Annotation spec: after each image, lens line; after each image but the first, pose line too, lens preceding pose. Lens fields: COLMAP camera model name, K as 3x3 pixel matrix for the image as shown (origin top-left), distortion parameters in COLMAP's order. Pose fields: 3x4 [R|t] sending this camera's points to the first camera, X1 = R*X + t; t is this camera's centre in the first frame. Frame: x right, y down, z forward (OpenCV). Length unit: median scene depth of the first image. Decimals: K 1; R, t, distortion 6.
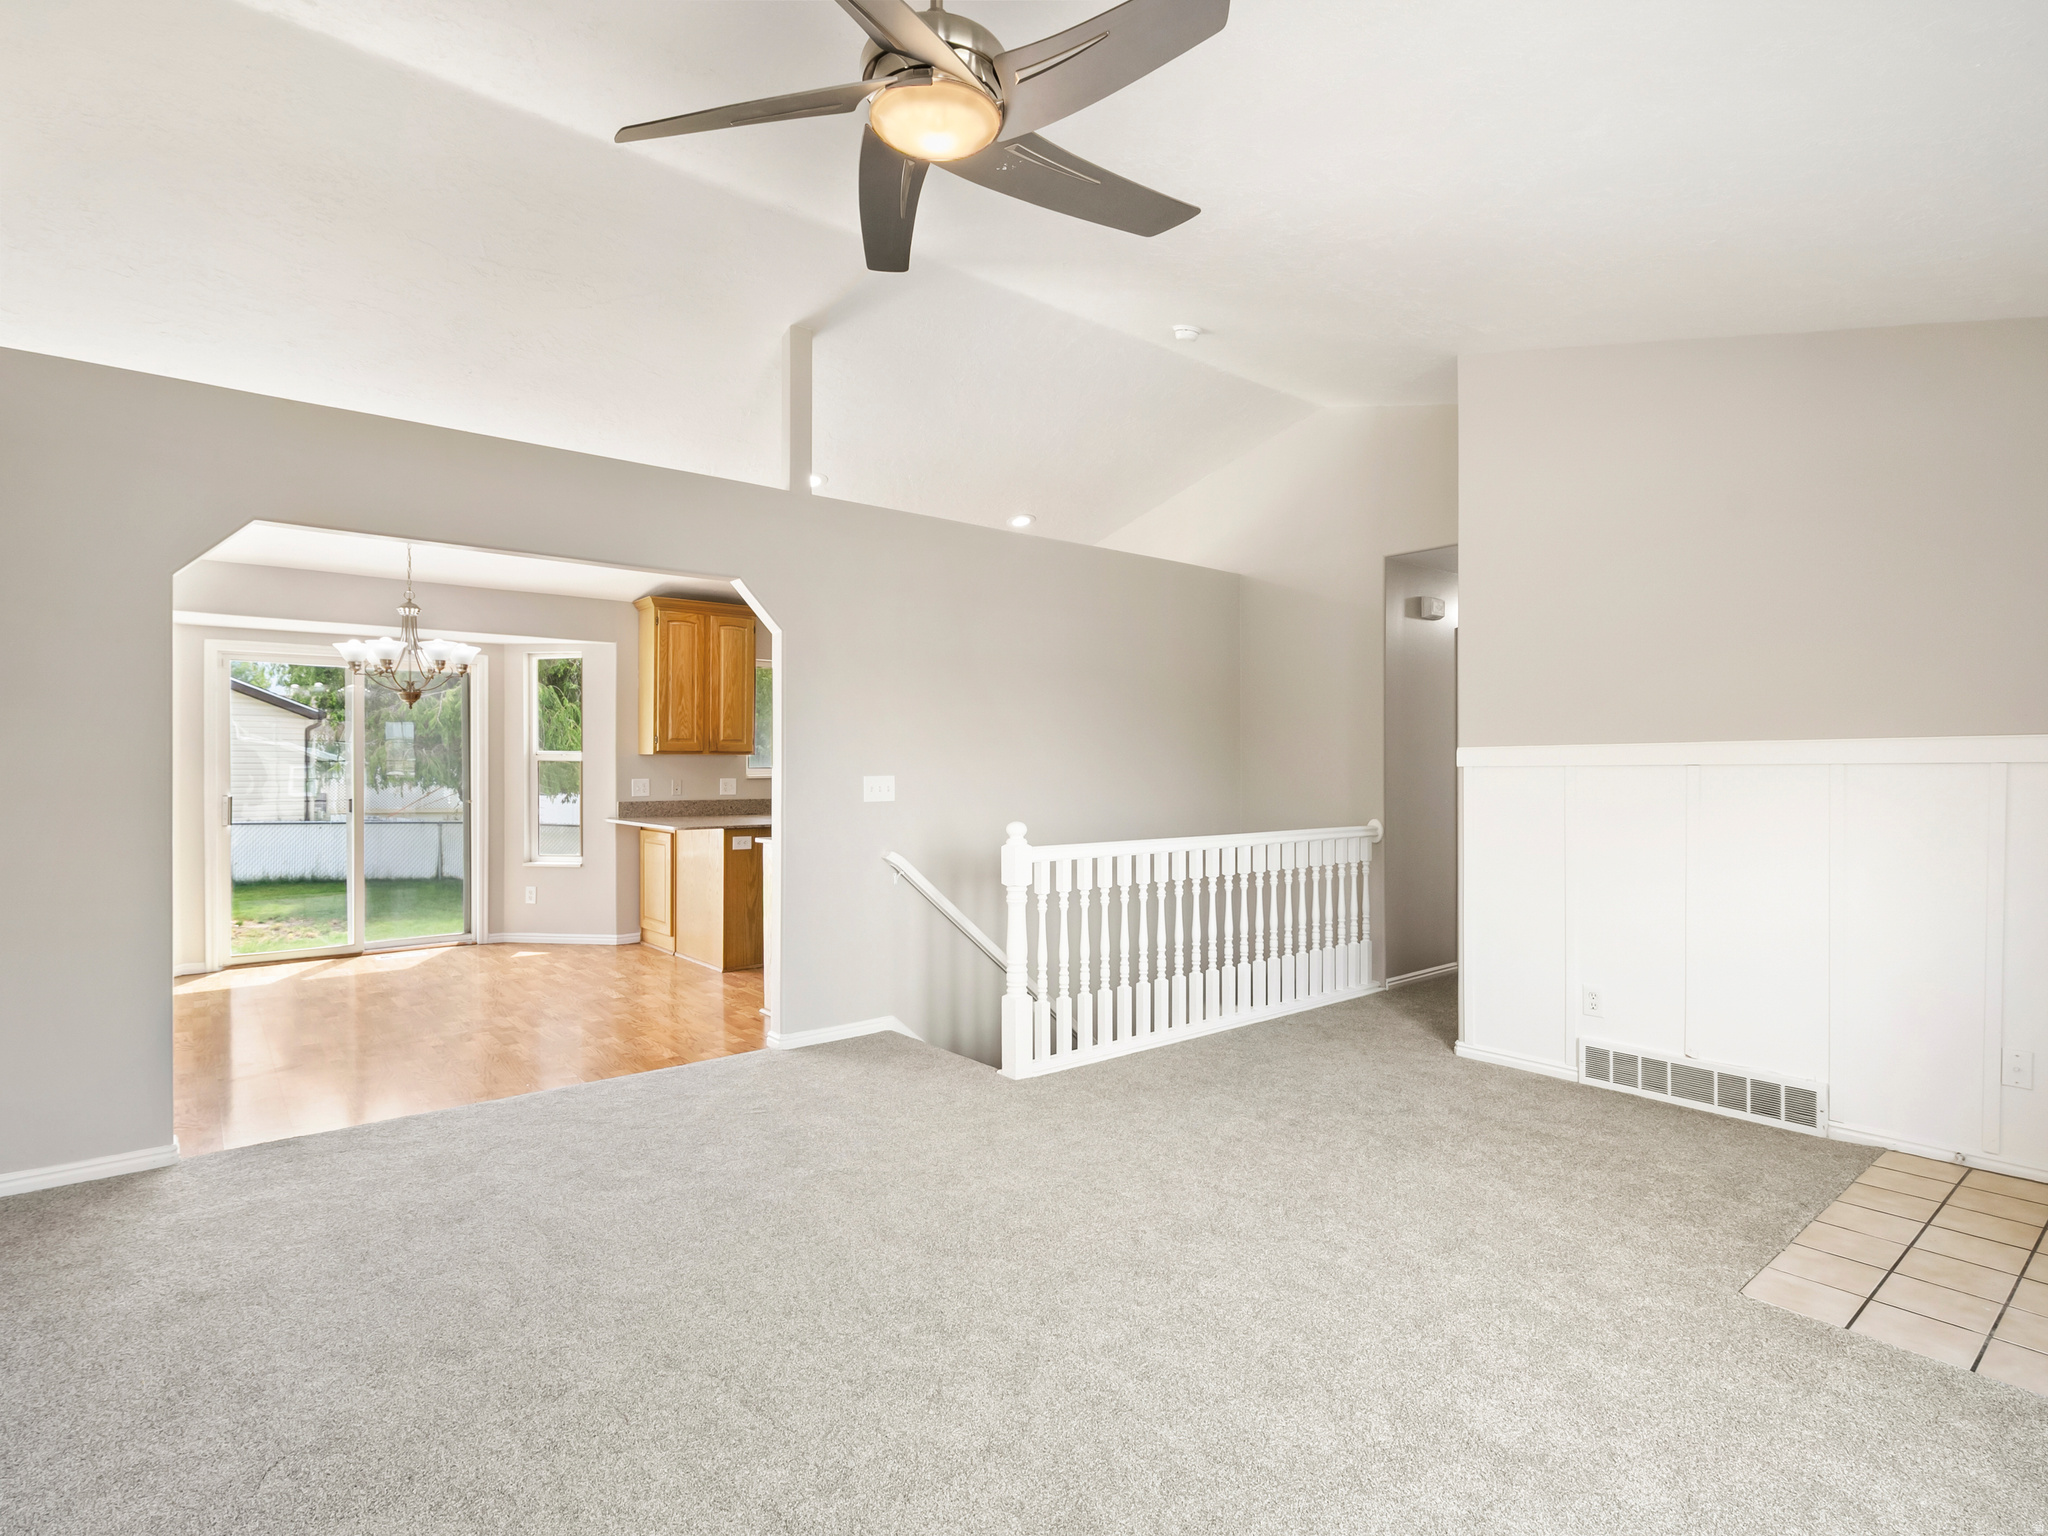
lens RADIAL K [[1047.5, 0, 1024.0], [0, 1047.5, 768.0], [0, 0, 1]] dist [-0.002041, 0.000250]
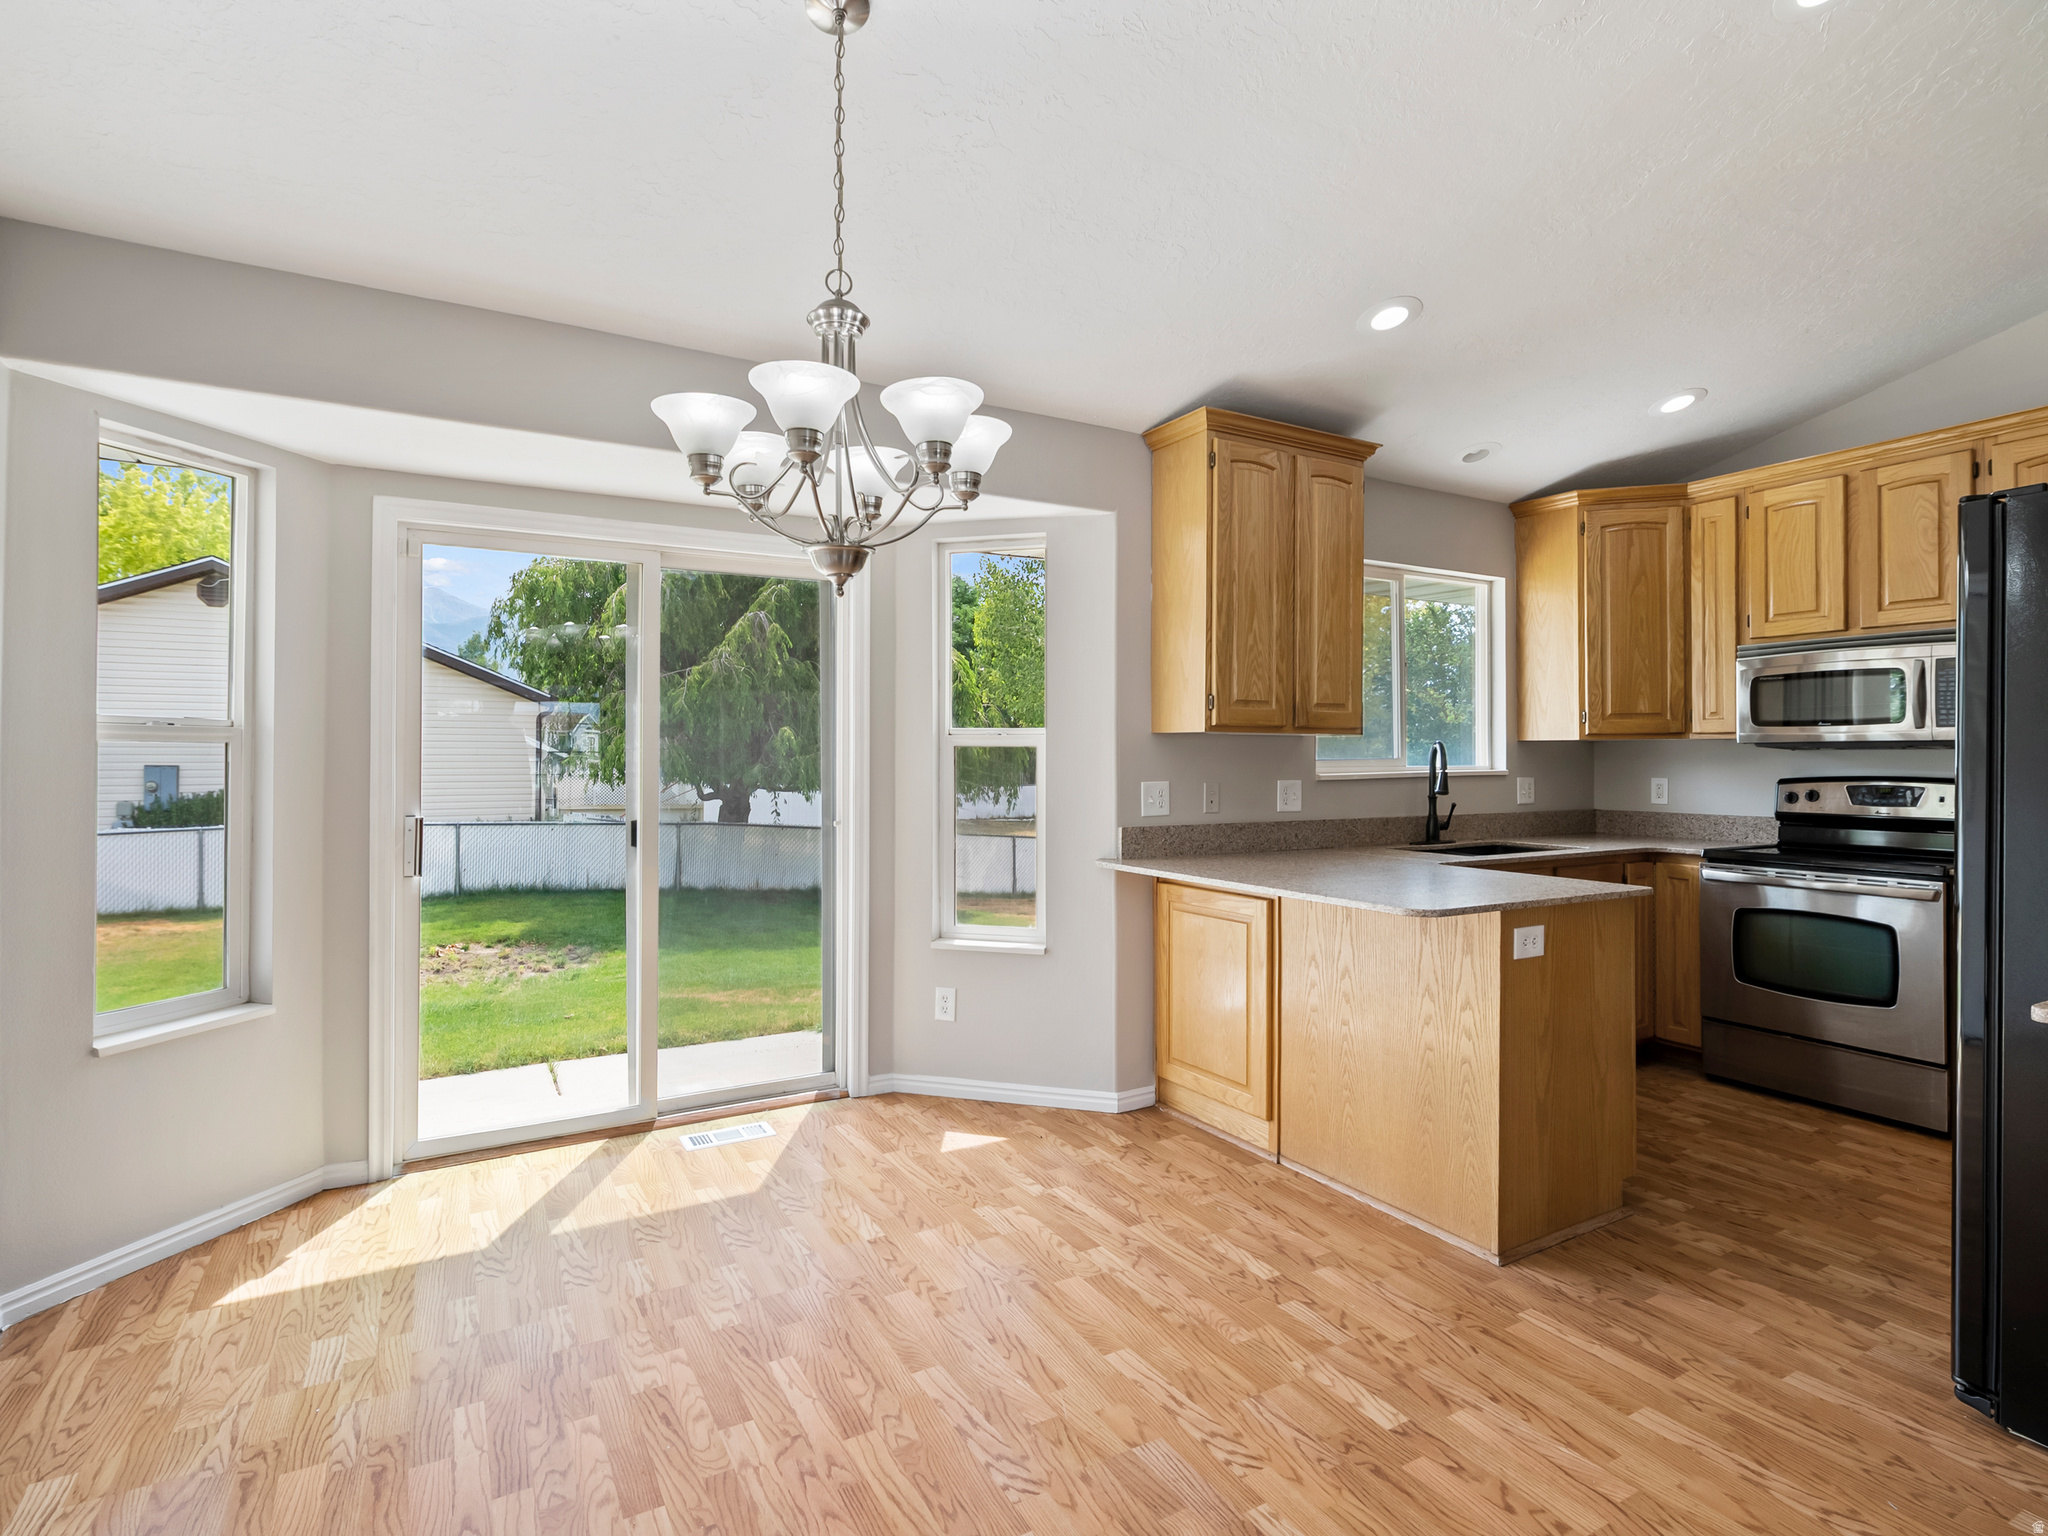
lens RADIAL K [[1038.7, 0, 1019.5], [0, 1038.7, 748.9], [0, 0, 1]] dist [-0.004069, 0.000536]
pose [[0.986839, -0.000249, -0.161705, -0.354089], [-0.001670, 0.999930, -0.011730, 0.000446], [0.161697, 0.011846, 0.986769, 0.498257]]
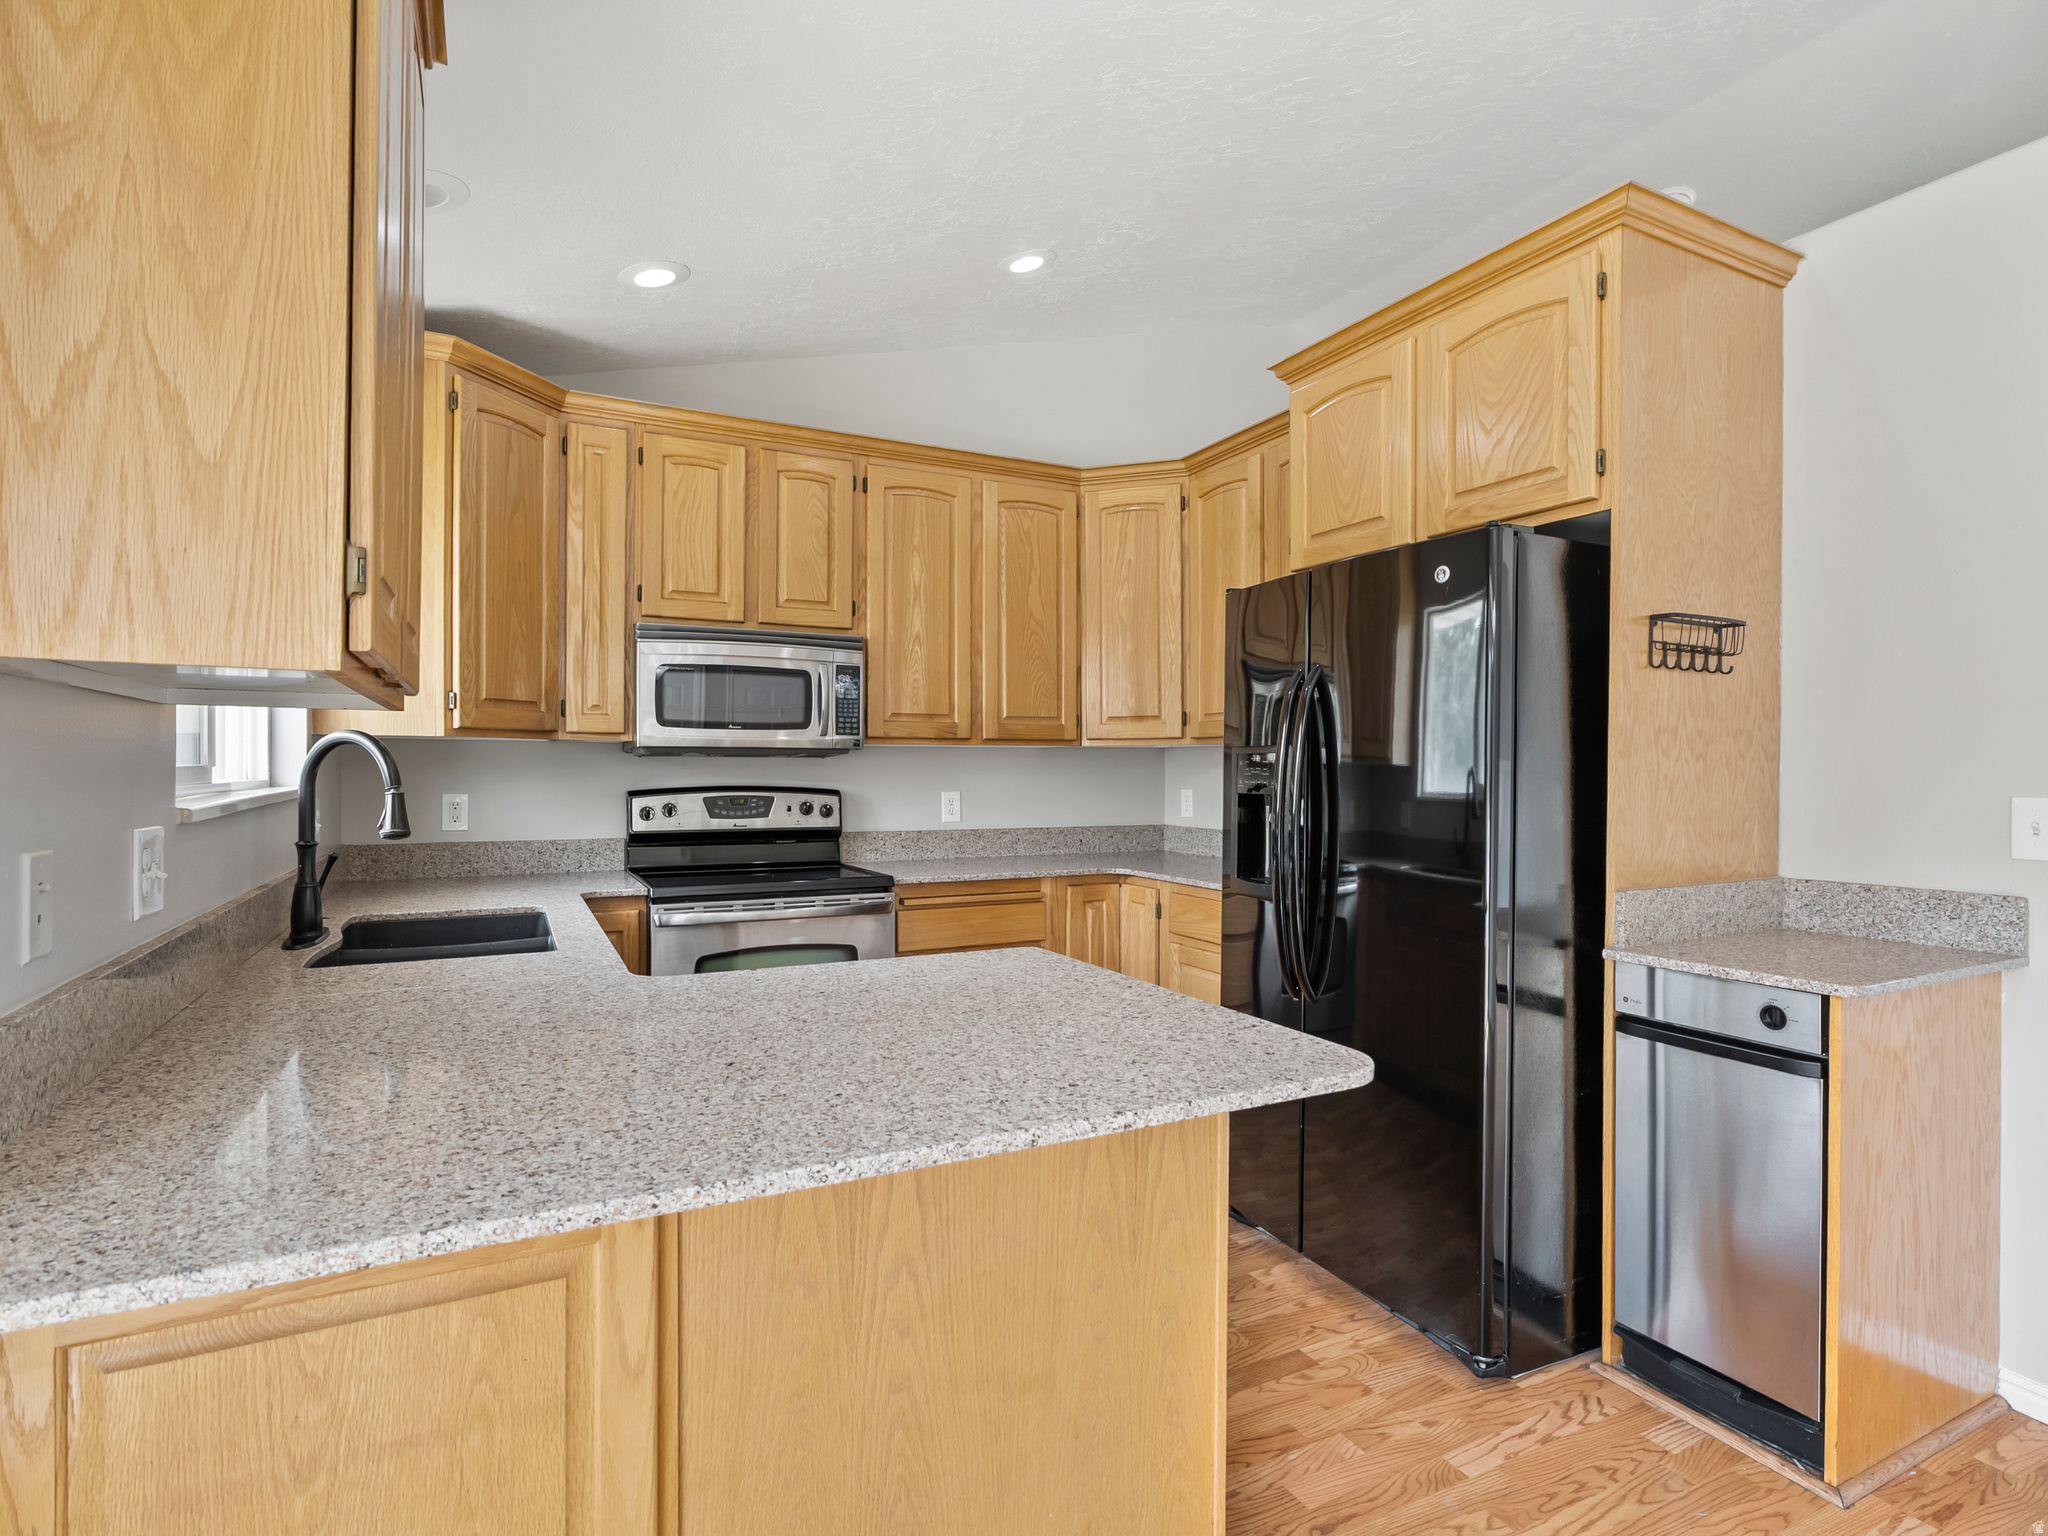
lens RADIAL K [[1047.5, 0, 1024.0], [0, 1047.5, 768.0], [0, 0, 1]] dist [-0.002041, 0.000250]
pose [[0.204974, 0.000276, 0.978767, -0.464654], [-0.000397, 1.000000, -0.000199, -0.000921], [-0.978767, -0.000348, 0.204974, 0.874393]]
